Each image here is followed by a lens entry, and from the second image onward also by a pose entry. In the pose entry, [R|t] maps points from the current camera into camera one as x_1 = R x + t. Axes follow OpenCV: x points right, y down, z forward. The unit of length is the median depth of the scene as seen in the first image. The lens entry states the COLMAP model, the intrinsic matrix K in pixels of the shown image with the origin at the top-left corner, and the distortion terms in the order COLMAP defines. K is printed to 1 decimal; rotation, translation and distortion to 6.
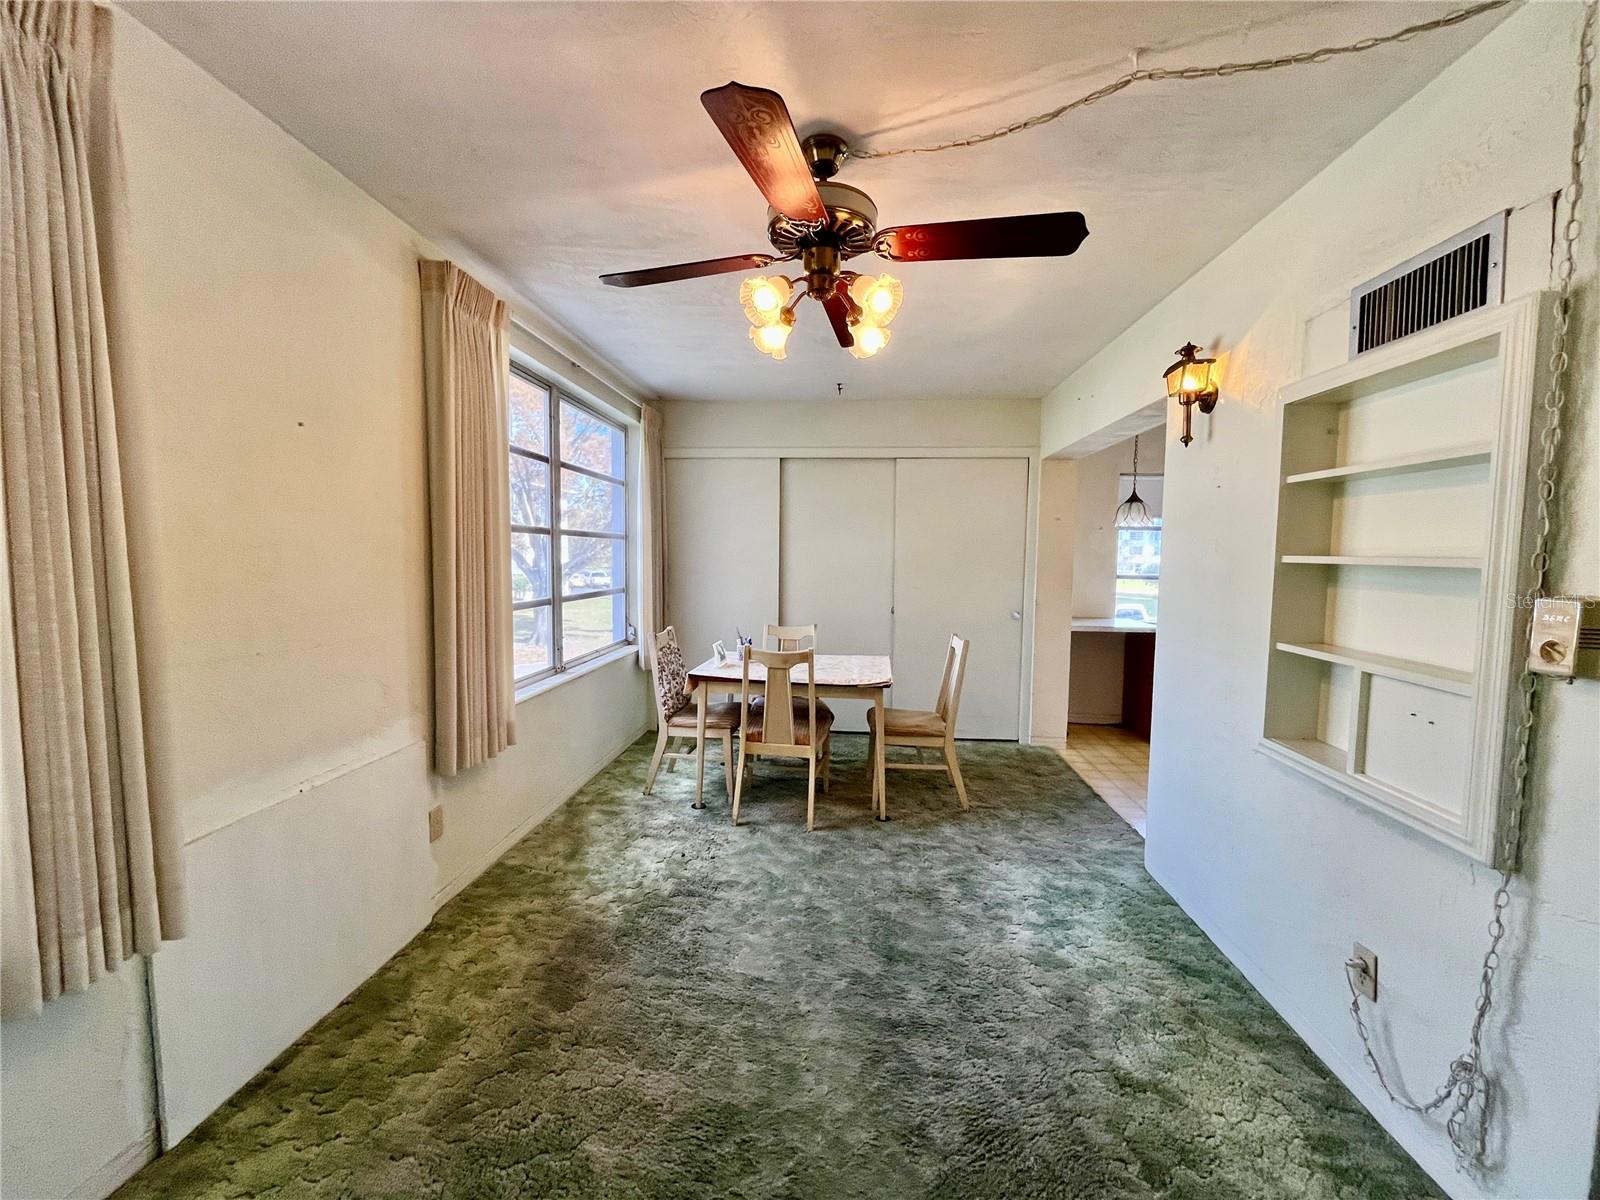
lens RADIAL K [[645.0, 0, 792.8], [0, 645.0, 598.7], [0, 0, 1]] dist [-0.001850, -0.000311]
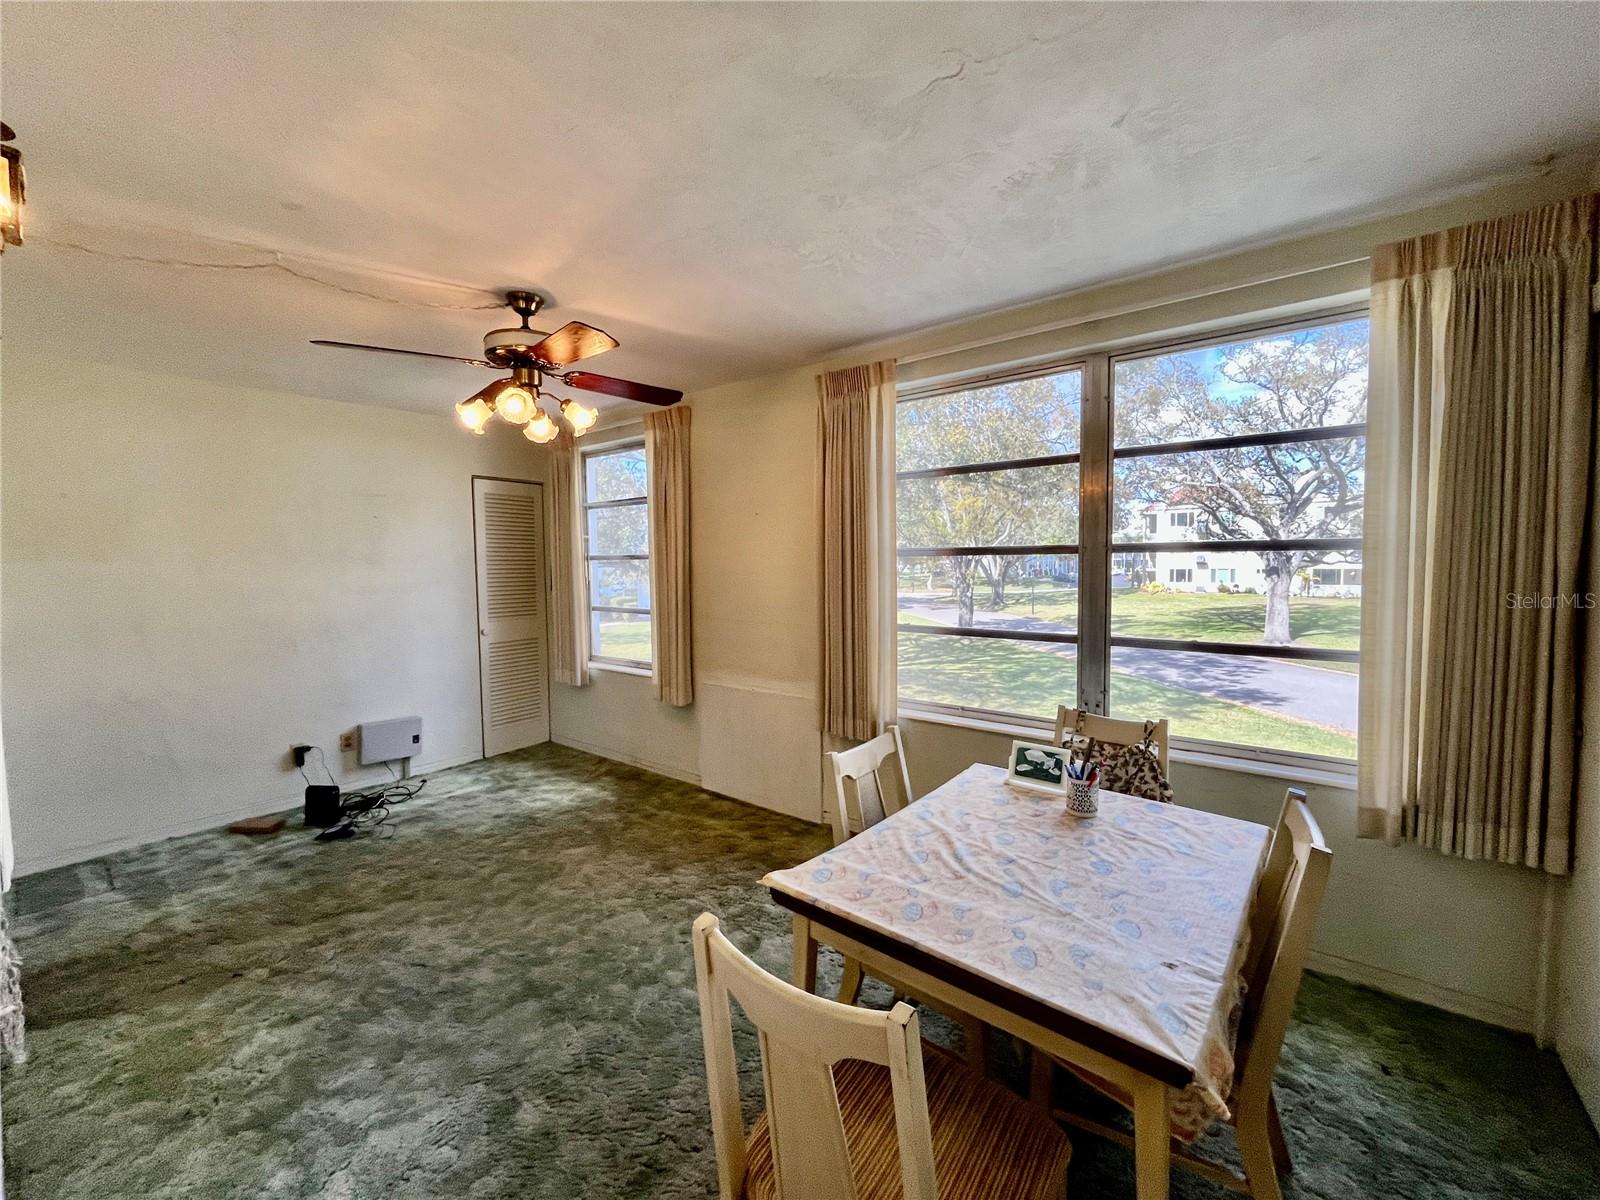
lens RADIAL K [[645.0, 0, 792.8], [0, 645.0, 598.7], [0, 0, 1]] dist [-0.001850, -0.000311]
pose [[-0.549592, 0.042181, -0.834368, 0.590140], [-0.052893, 0.994964, 0.085140, -0.118483], [0.833757, 0.090925, -0.544593, 1.463124]]
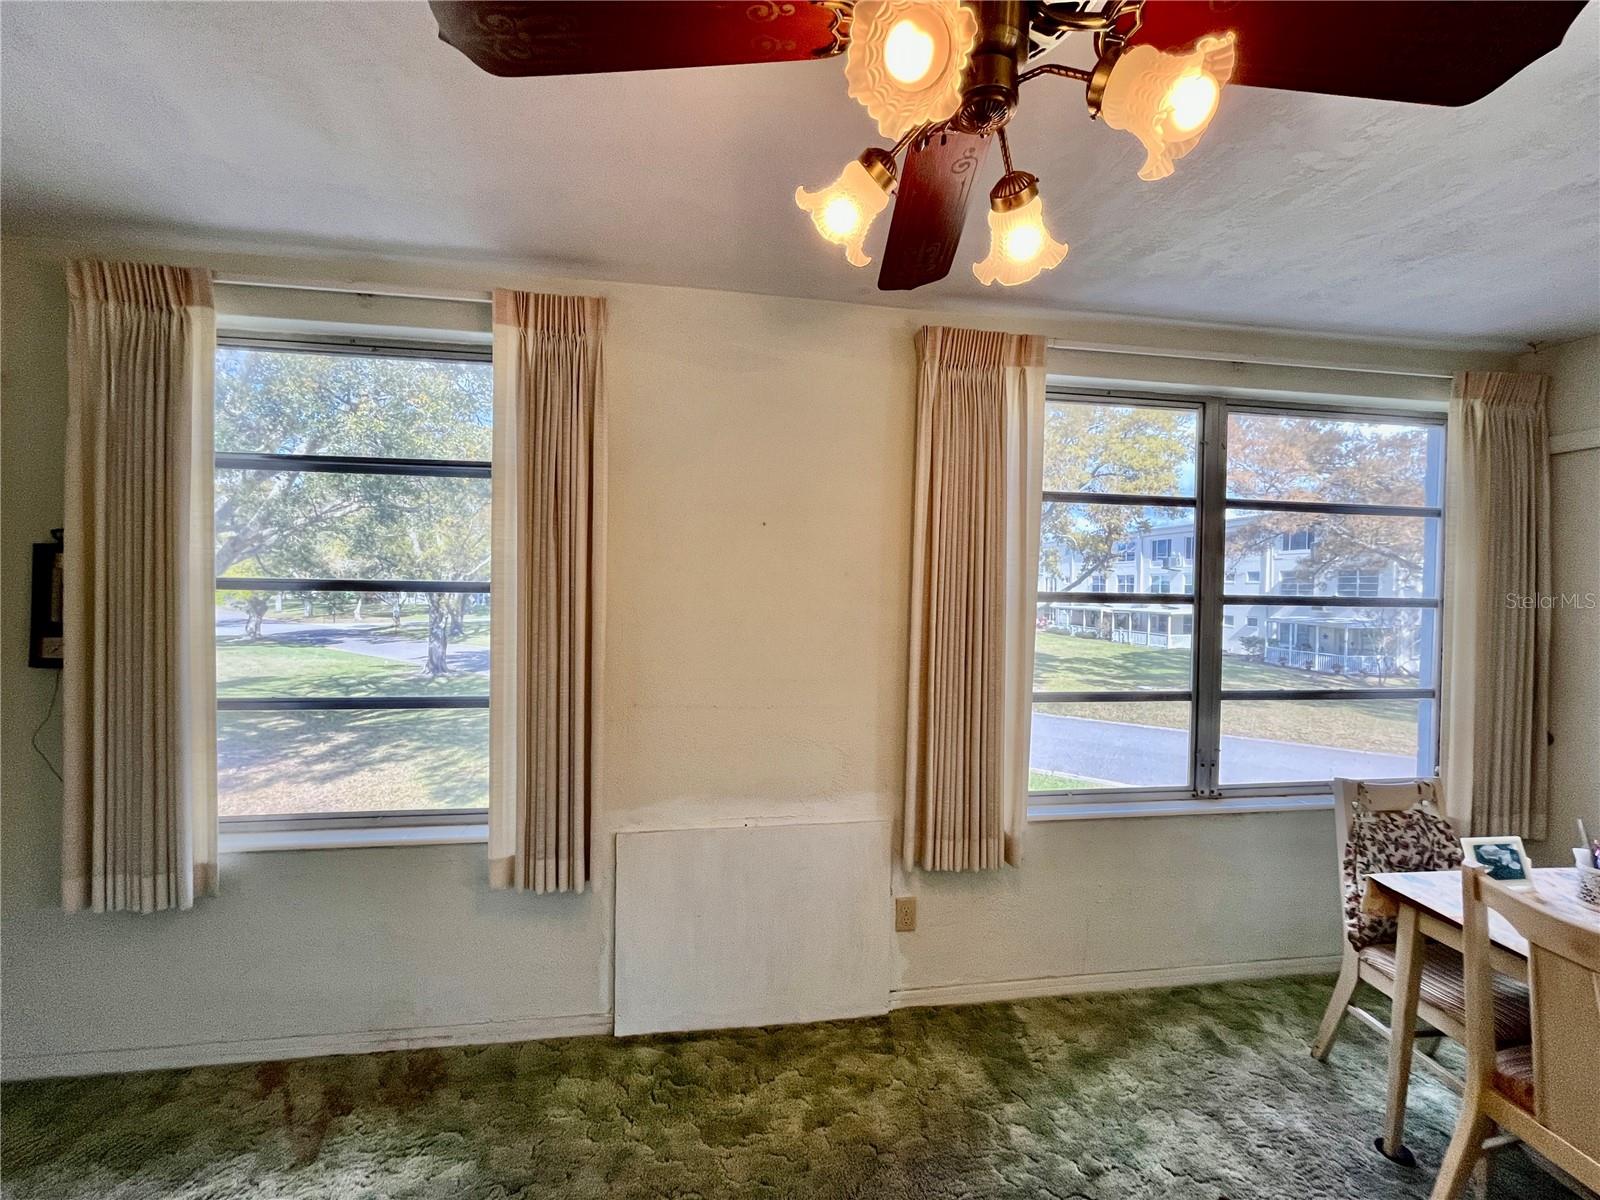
lens RADIAL K [[645.0, 0, 792.8], [0, 645.0, 598.7], [0, 0, 1]] dist [-0.001850, -0.000311]
pose [[0.237383, 0.004682, -0.971405, 0.283689], [-0.079301, 0.996744, -0.014575, -0.075613], [0.968174, 0.080493, 0.236982, 0.503353]]
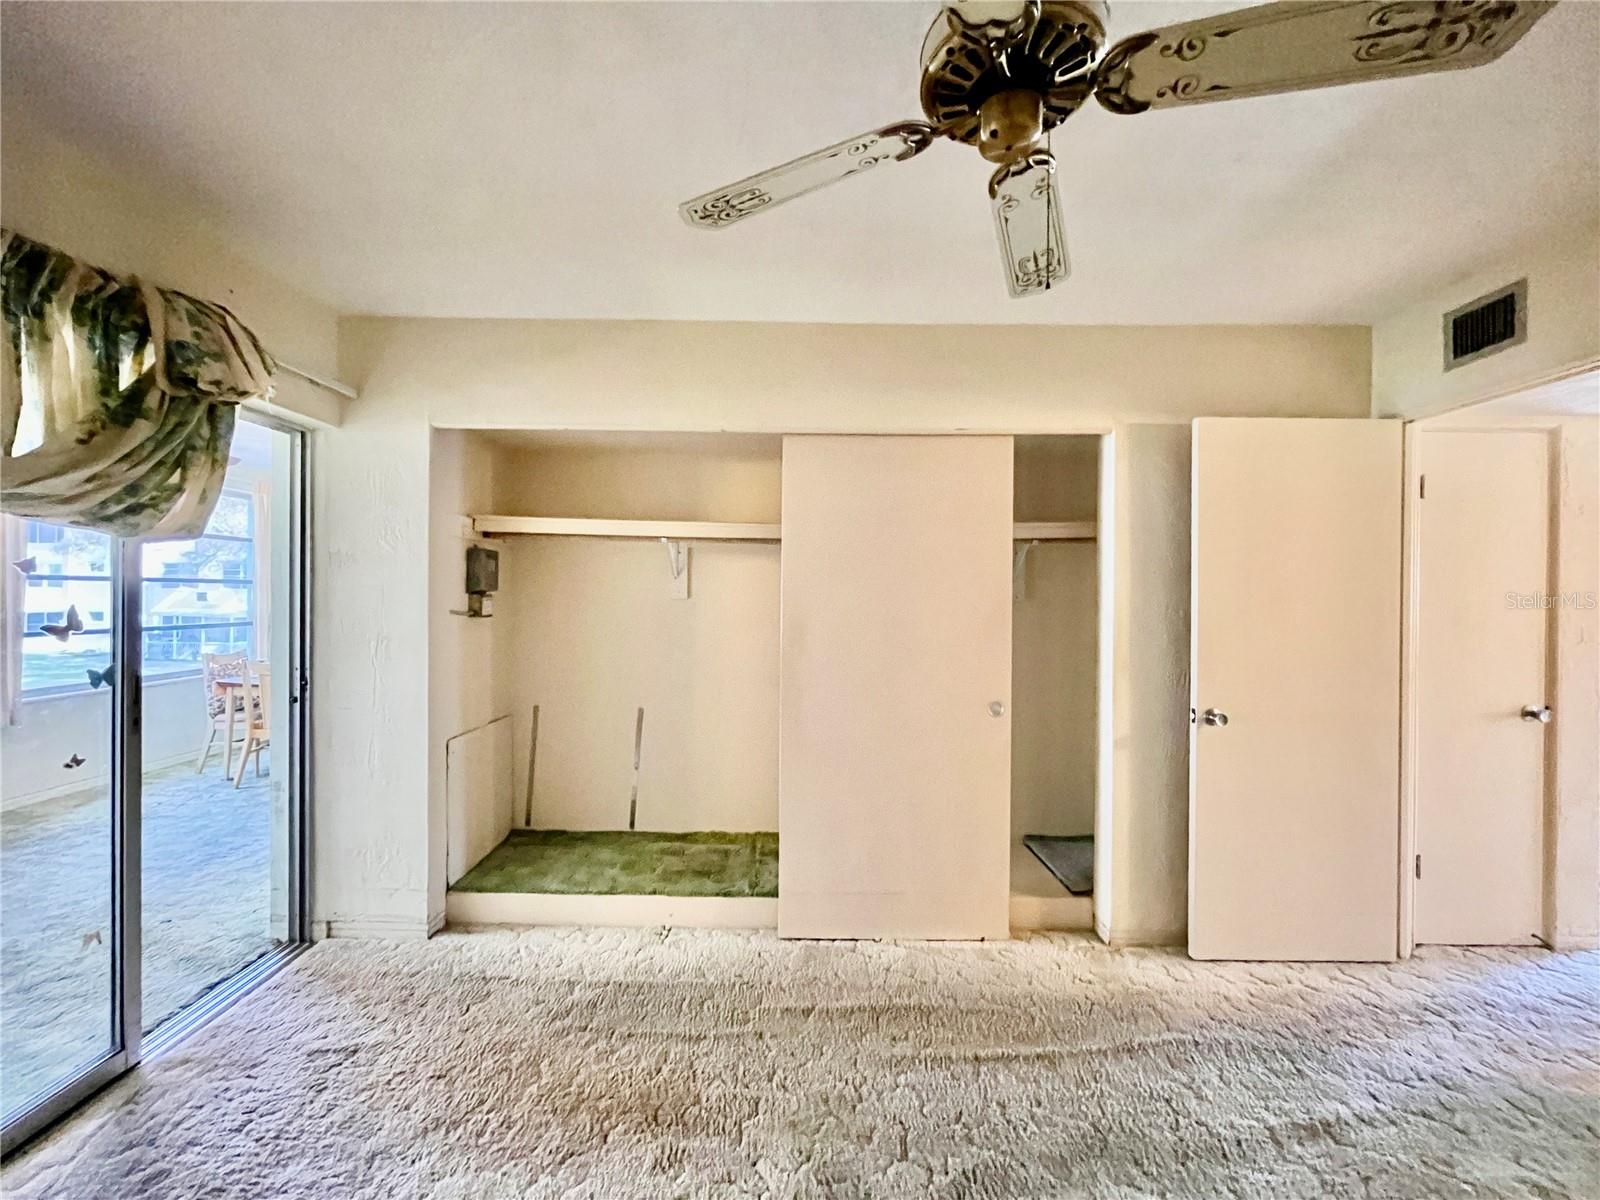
lens RADIAL K [[645.0, 0, 792.8], [0, 645.0, 598.7], [0, 0, 1]] dist [-0.001850, -0.000311]
pose [[0.995640, -0.003185, 0.093220, 1.189236], [0.009132, 0.997944, -0.063440, 0.041280], [-0.092826, 0.064015, 0.993622, -0.652908]]
